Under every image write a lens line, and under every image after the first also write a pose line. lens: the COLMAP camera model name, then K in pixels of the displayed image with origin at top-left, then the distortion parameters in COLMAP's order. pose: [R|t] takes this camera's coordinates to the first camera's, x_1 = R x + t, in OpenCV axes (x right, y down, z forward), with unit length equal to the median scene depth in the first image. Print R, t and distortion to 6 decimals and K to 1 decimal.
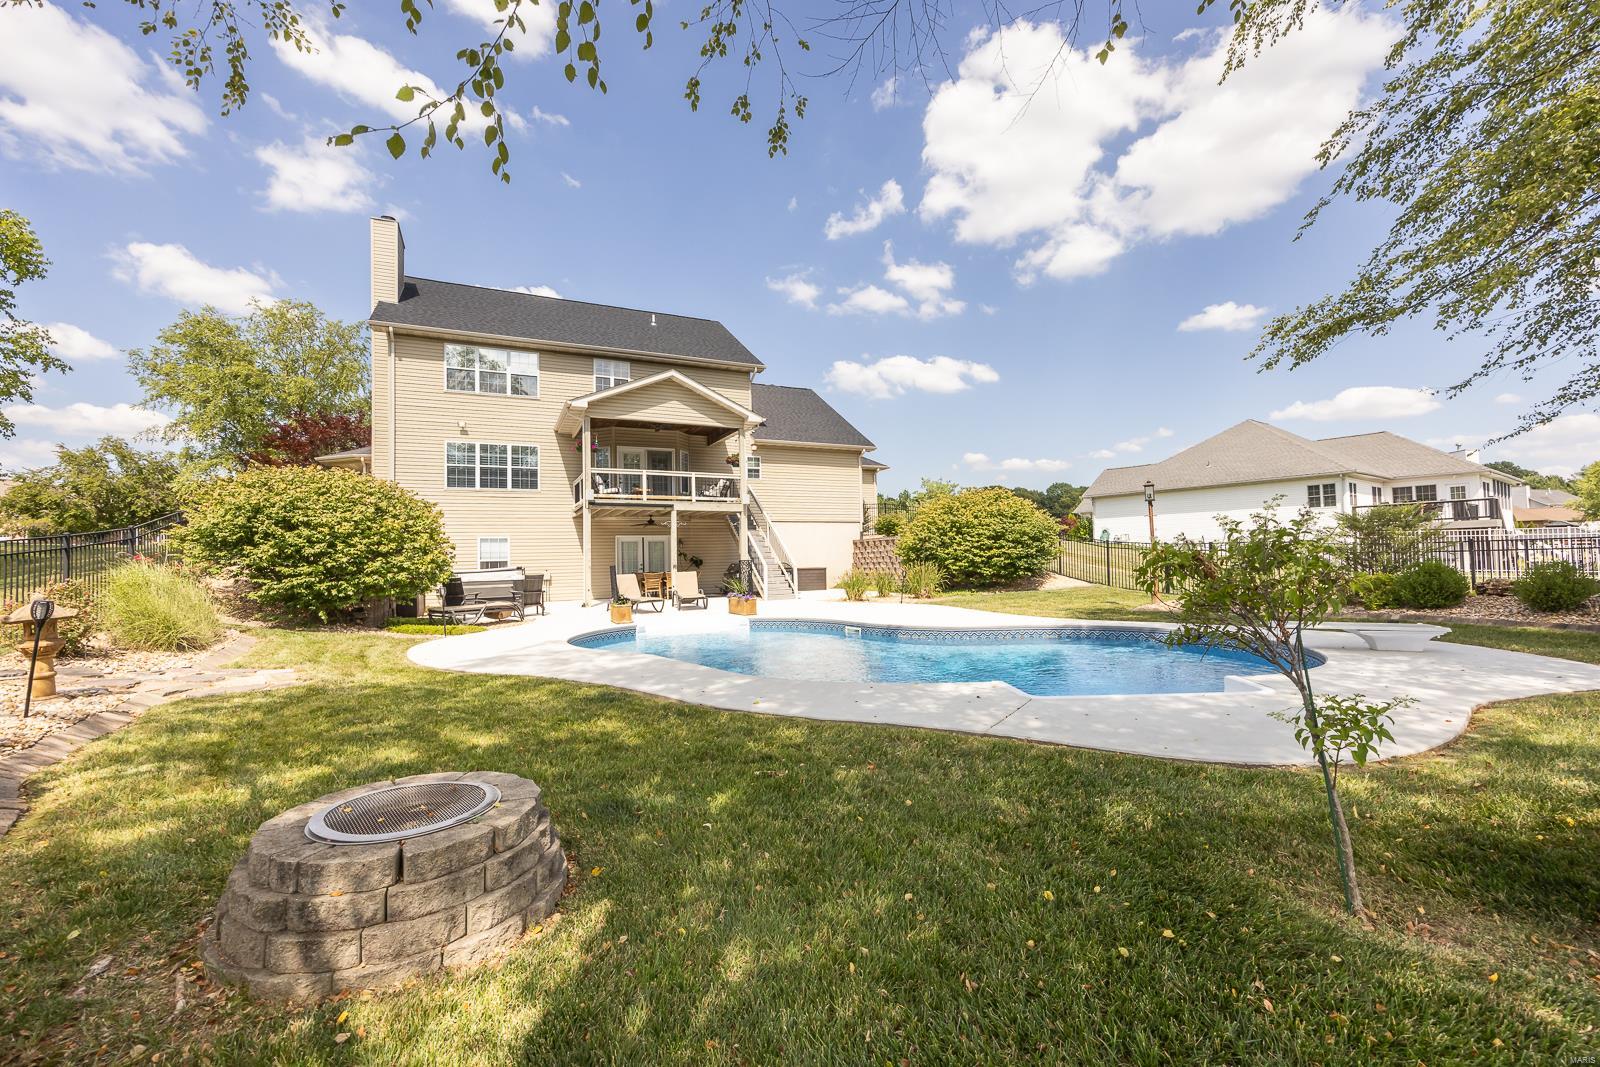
lens RADIAL K [[650.9, 0, 796.9], [0, 650.9, 534.8], [0, 0, 1]] dist [-0.002454, 0.000056]
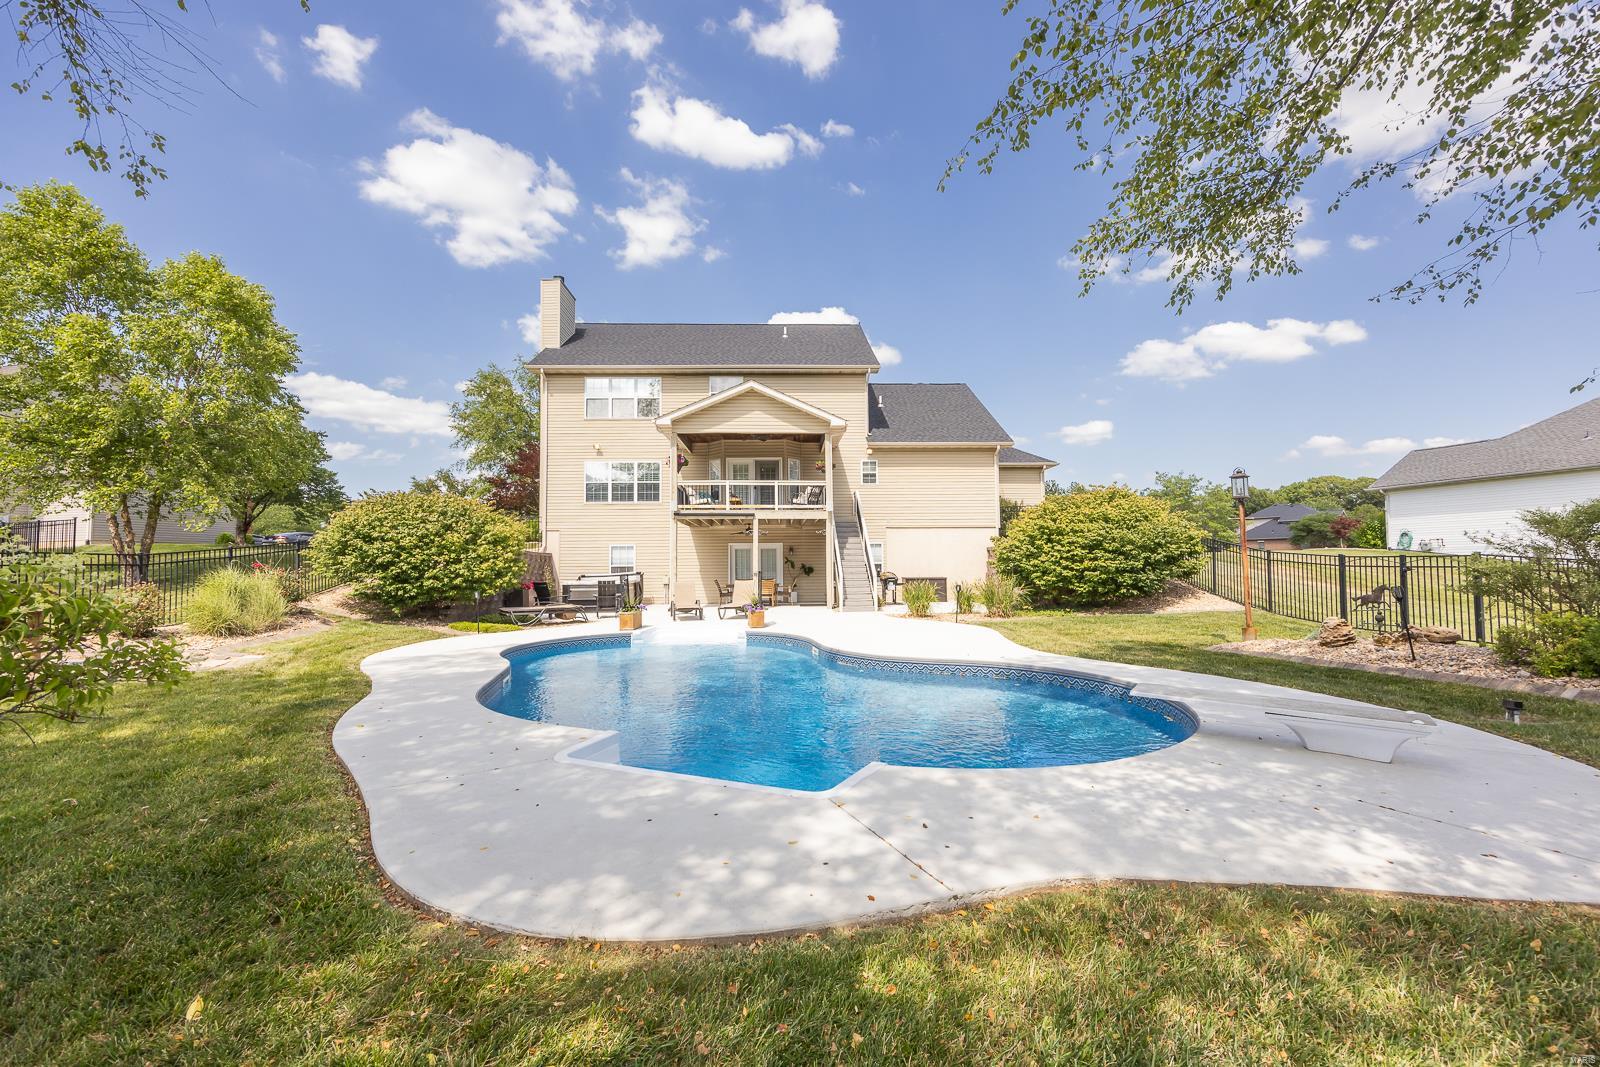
lens RADIAL K [[650.9, 0, 806.6], [0, 650.9, 539.9], [0, 0, 1]] dist [-0.002454, 0.000056]
pose [[0.913708, -0.002352, -0.406364, 0.296458], [0.004323, 0.999983, 0.003934, -0.008788], [0.406348, -0.005352, 0.913703, 0.103785]]
